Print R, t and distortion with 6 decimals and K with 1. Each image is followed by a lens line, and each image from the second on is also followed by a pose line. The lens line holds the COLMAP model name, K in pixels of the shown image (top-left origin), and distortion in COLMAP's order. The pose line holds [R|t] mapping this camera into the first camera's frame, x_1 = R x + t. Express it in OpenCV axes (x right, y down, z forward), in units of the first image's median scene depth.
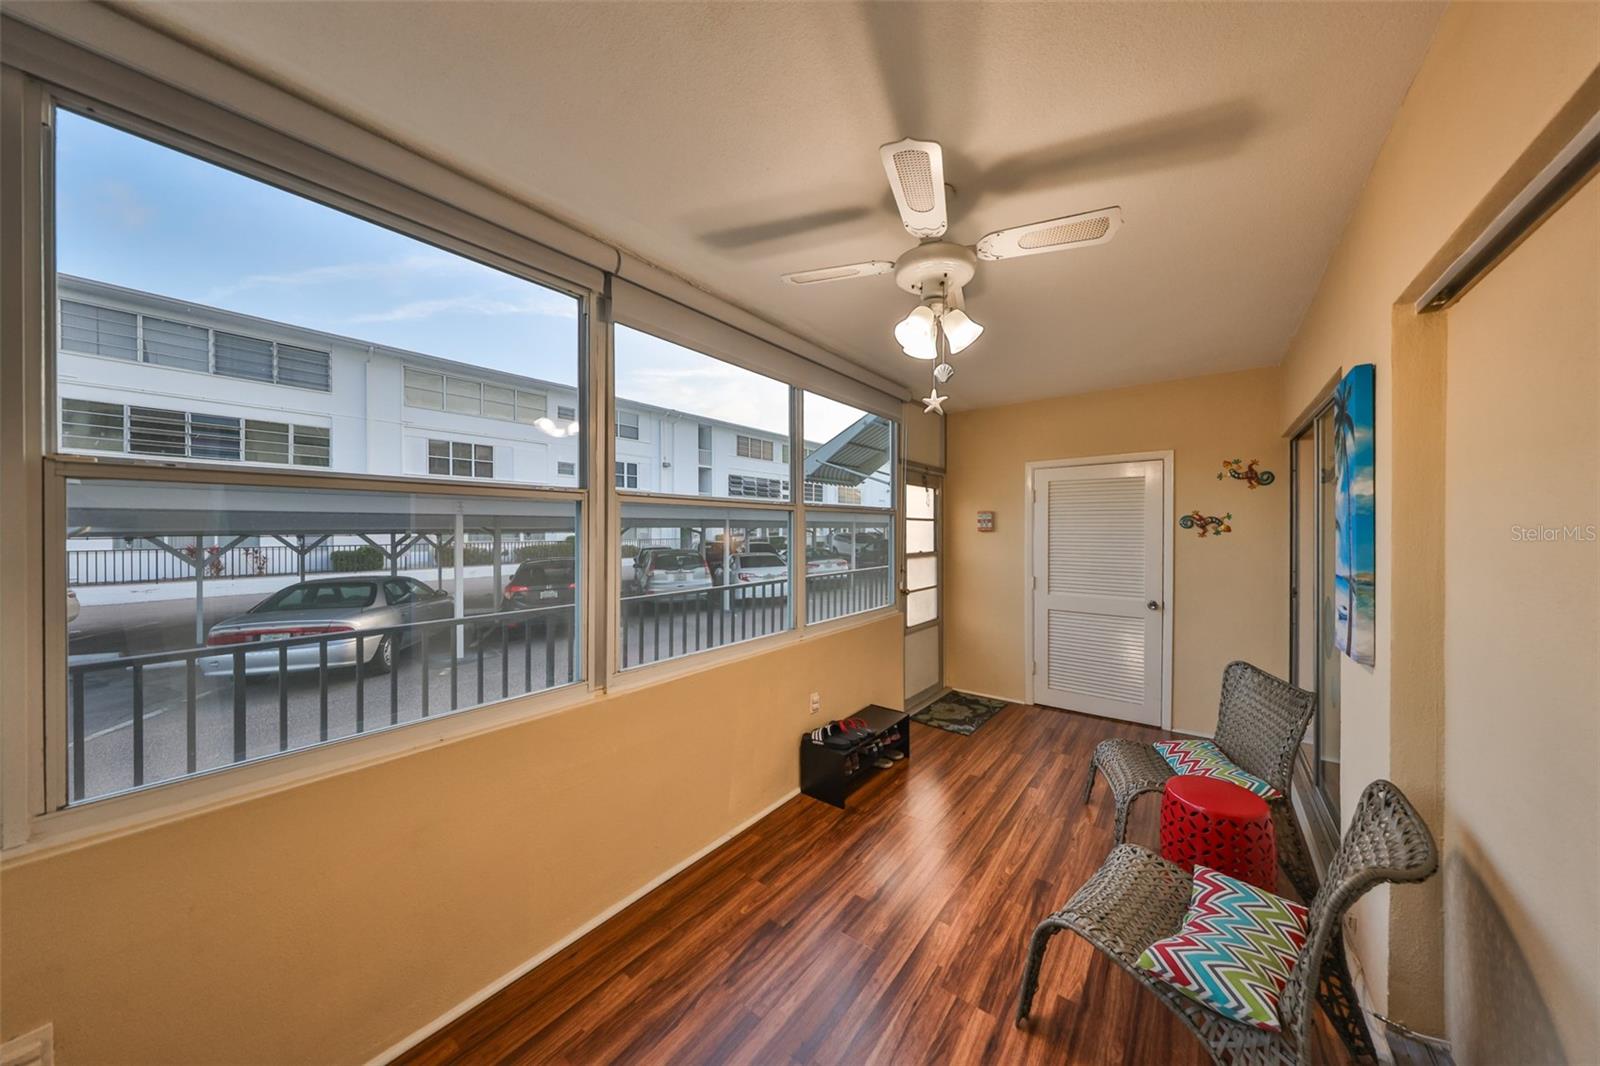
lens RADIAL K [[515.3, 0, 809.5], [0, 515.3, 529.4], [0, 0, 1]] dist [0.000231, 0.000001]
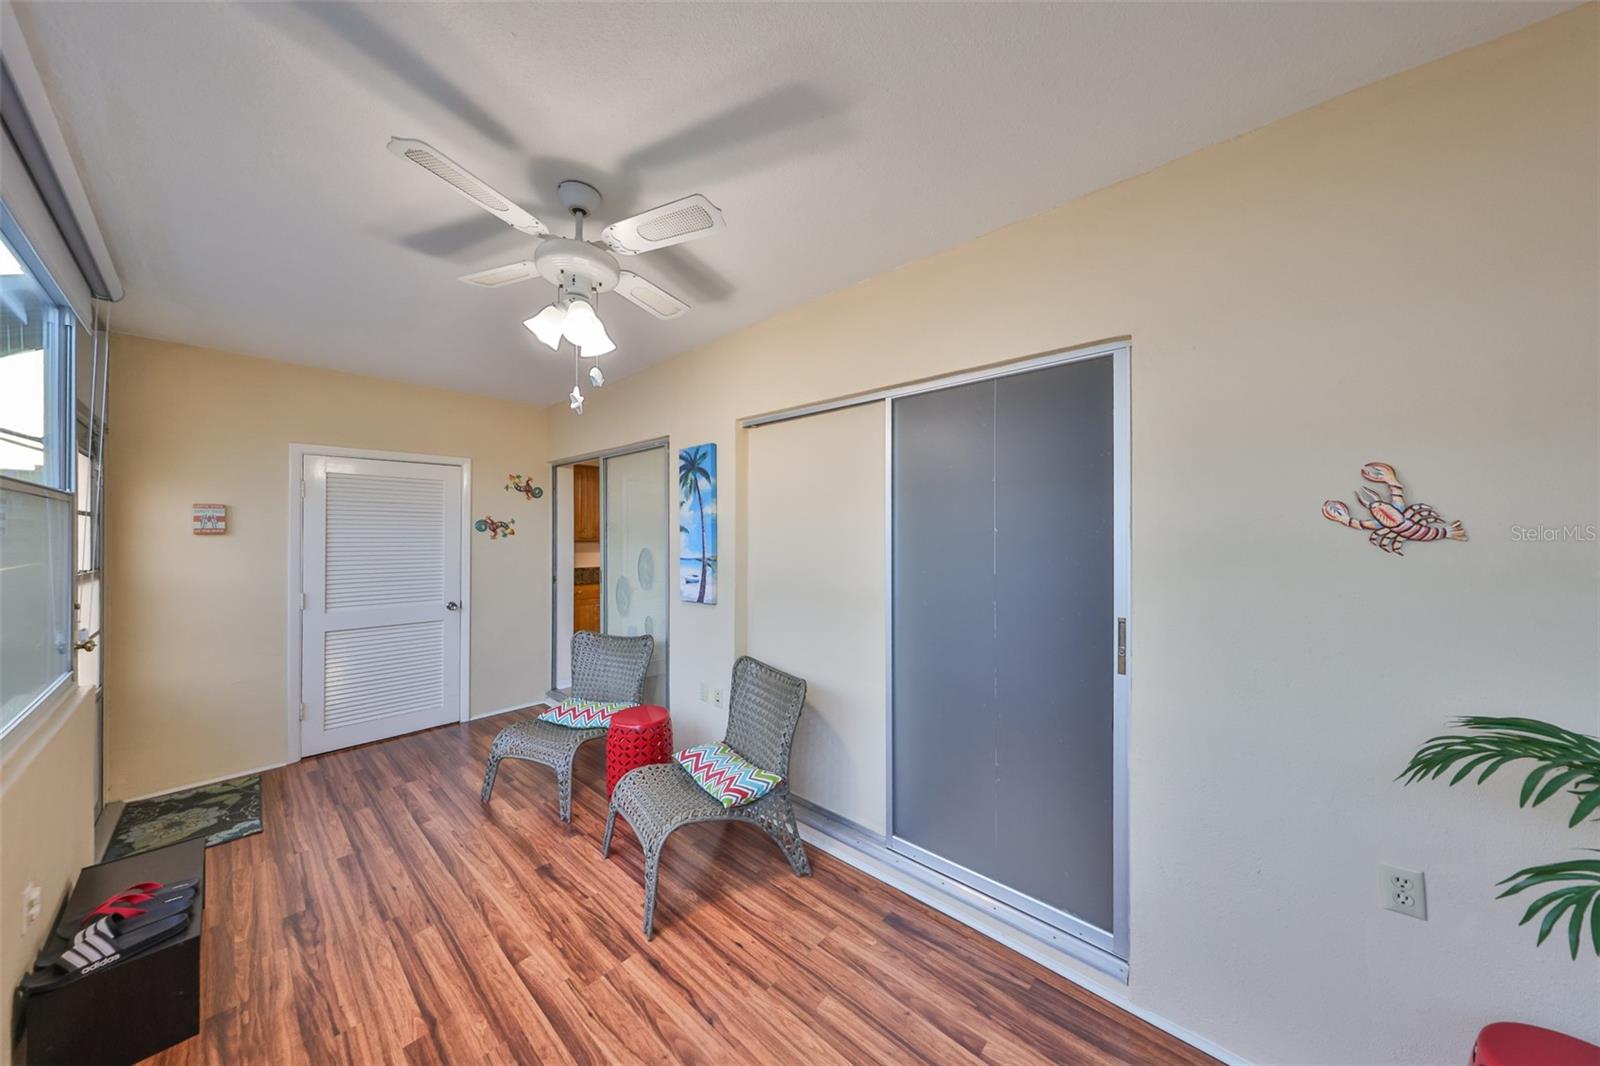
lens RADIAL K [[522.6, 0, 800.4], [0, 522.6, 528.9], [0, 0, 1]] dist [0.000274, 0.000023]
pose [[0.080503, 0.010871, 0.996695, -0.513467], [0.000583, 0.999940, -0.010954, 0.008374], [-0.996754, 0.001463, 0.080492, 0.352852]]
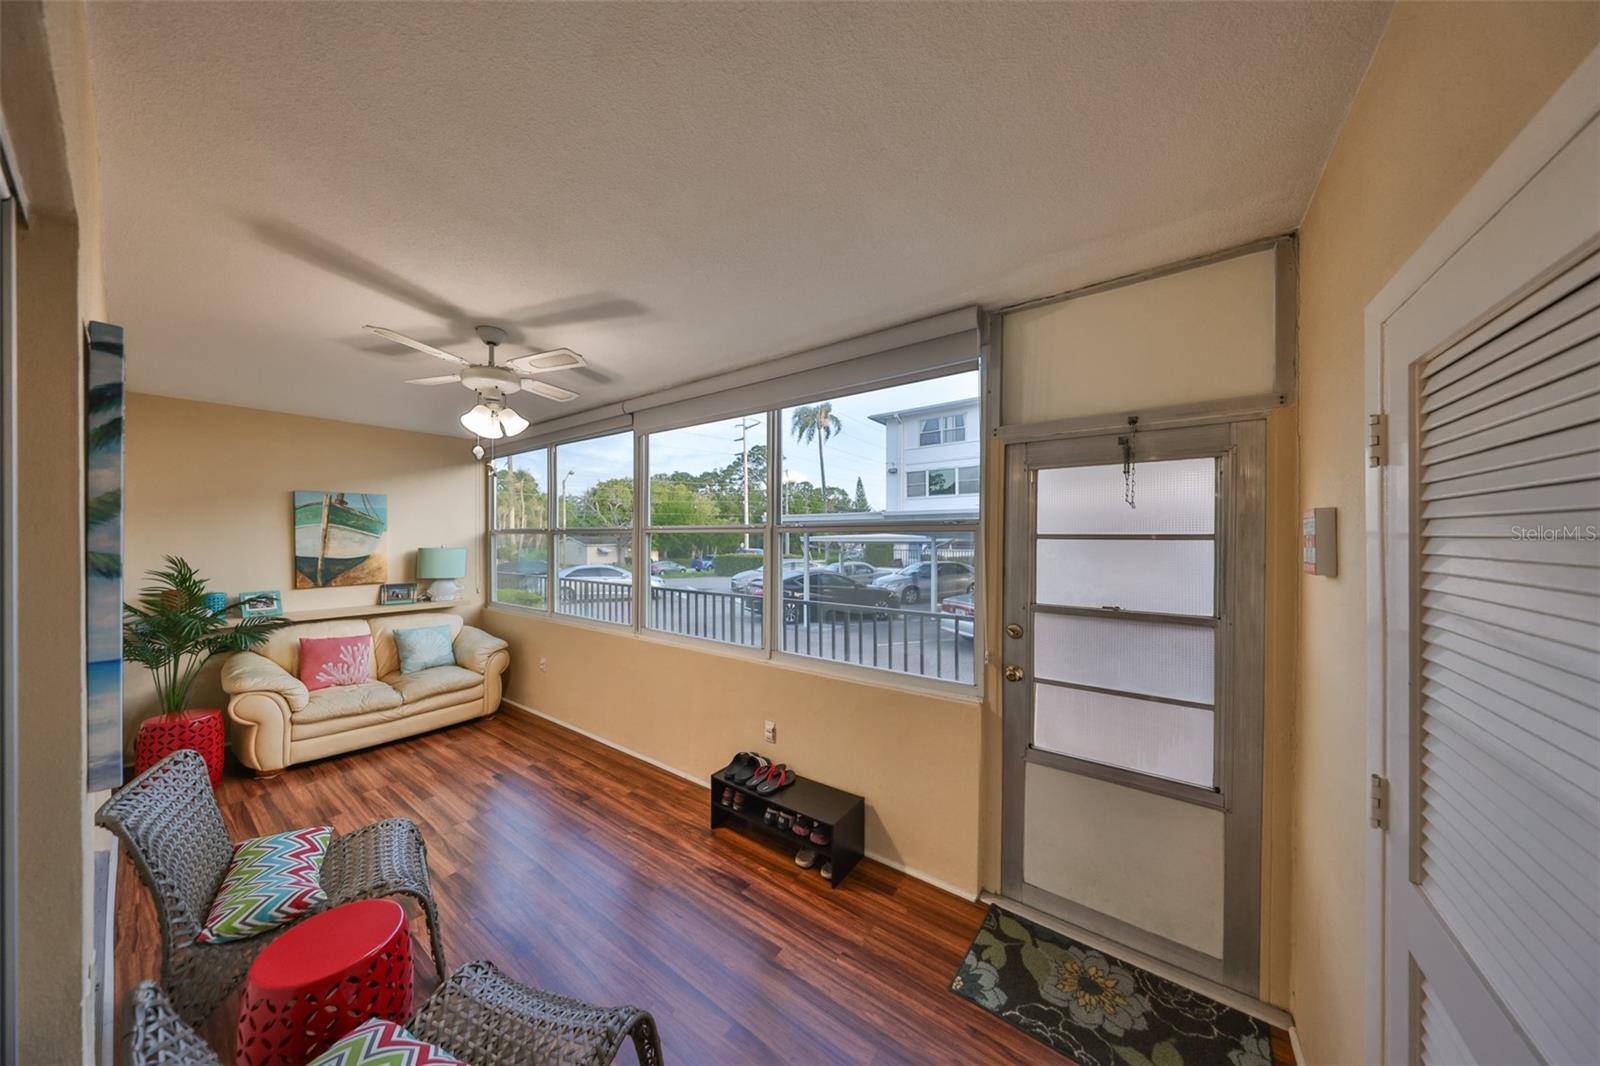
lens RADIAL K [[502.2, 0, 795.3], [0, 502.2, 535.9], [0, 0, 1]] dist [0.000653, -0.000032]
pose [[0.014224, 0.001450, -0.999898, 1.202382], [-0.003010, 0.999994, 0.001407, -0.036682], [0.999894, 0.002990, 0.014228, 1.312814]]
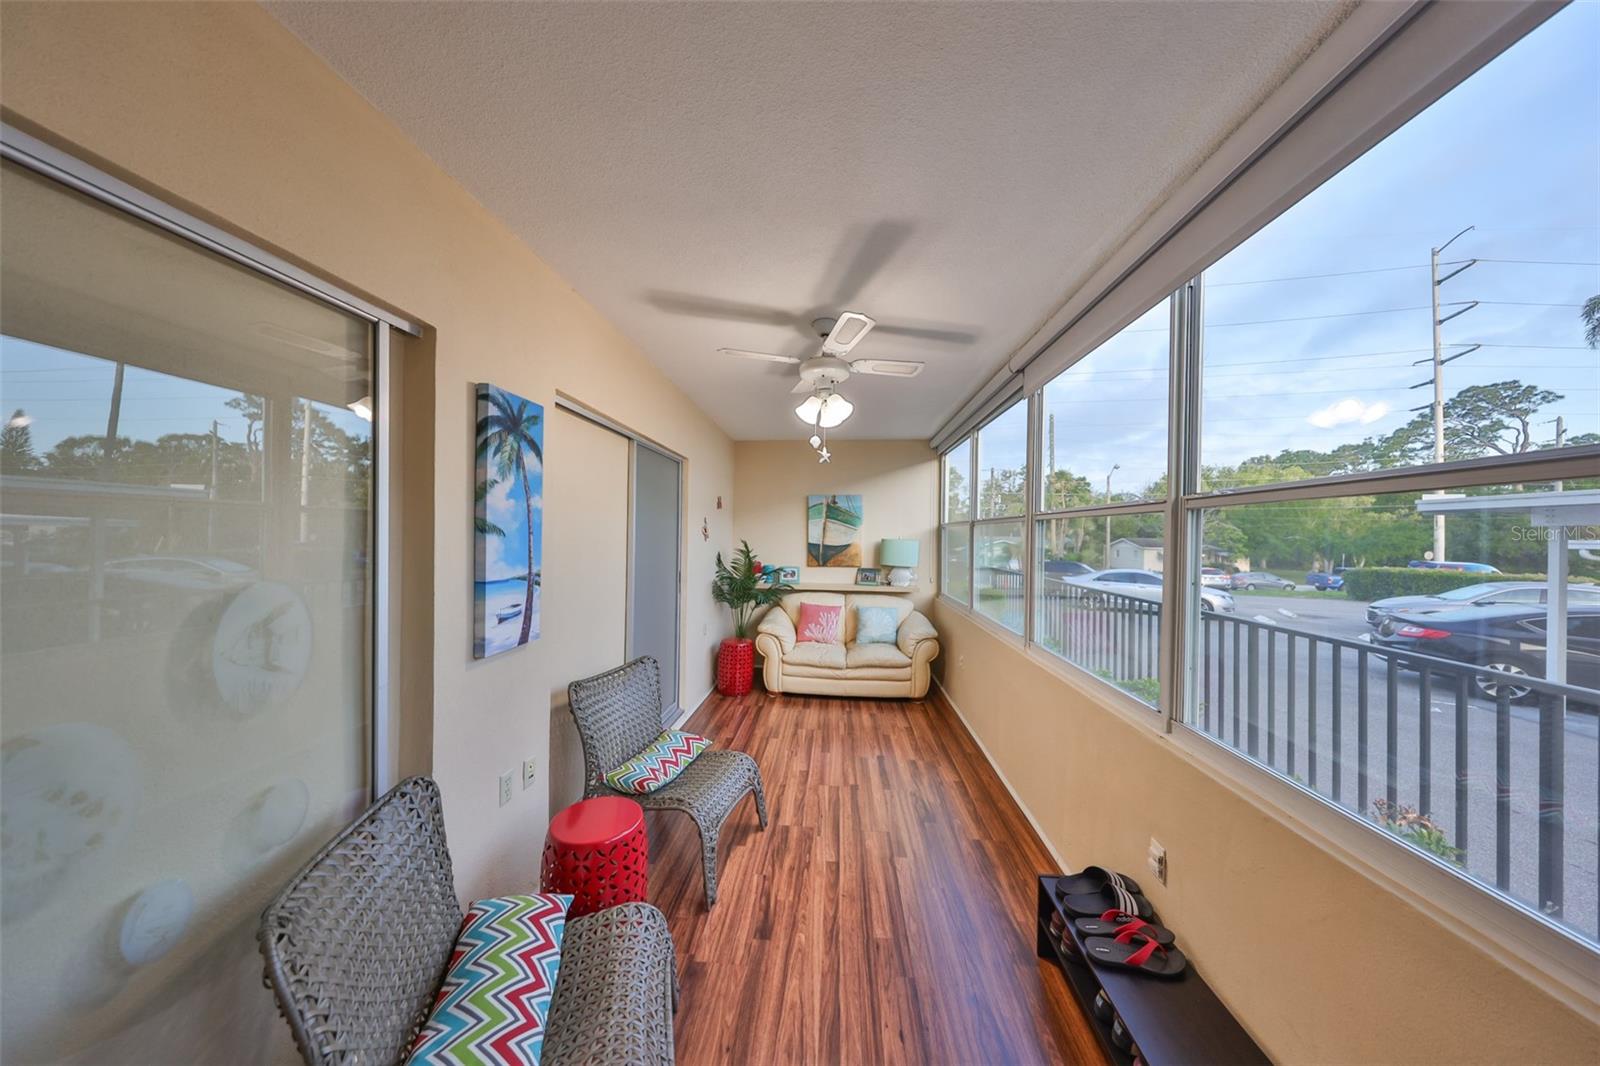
lens RADIAL K [[502.2, 0, 795.3], [0, 502.2, 535.9], [0, 0, 1]] dist [0.000653, -0.000032]
pose [[-0.844176, -0.006166, -0.536030, 0.787683], [-0.011073, 0.999921, 0.005936, -0.005845], [0.535951, 0.010946, -0.844178, 1.576752]]
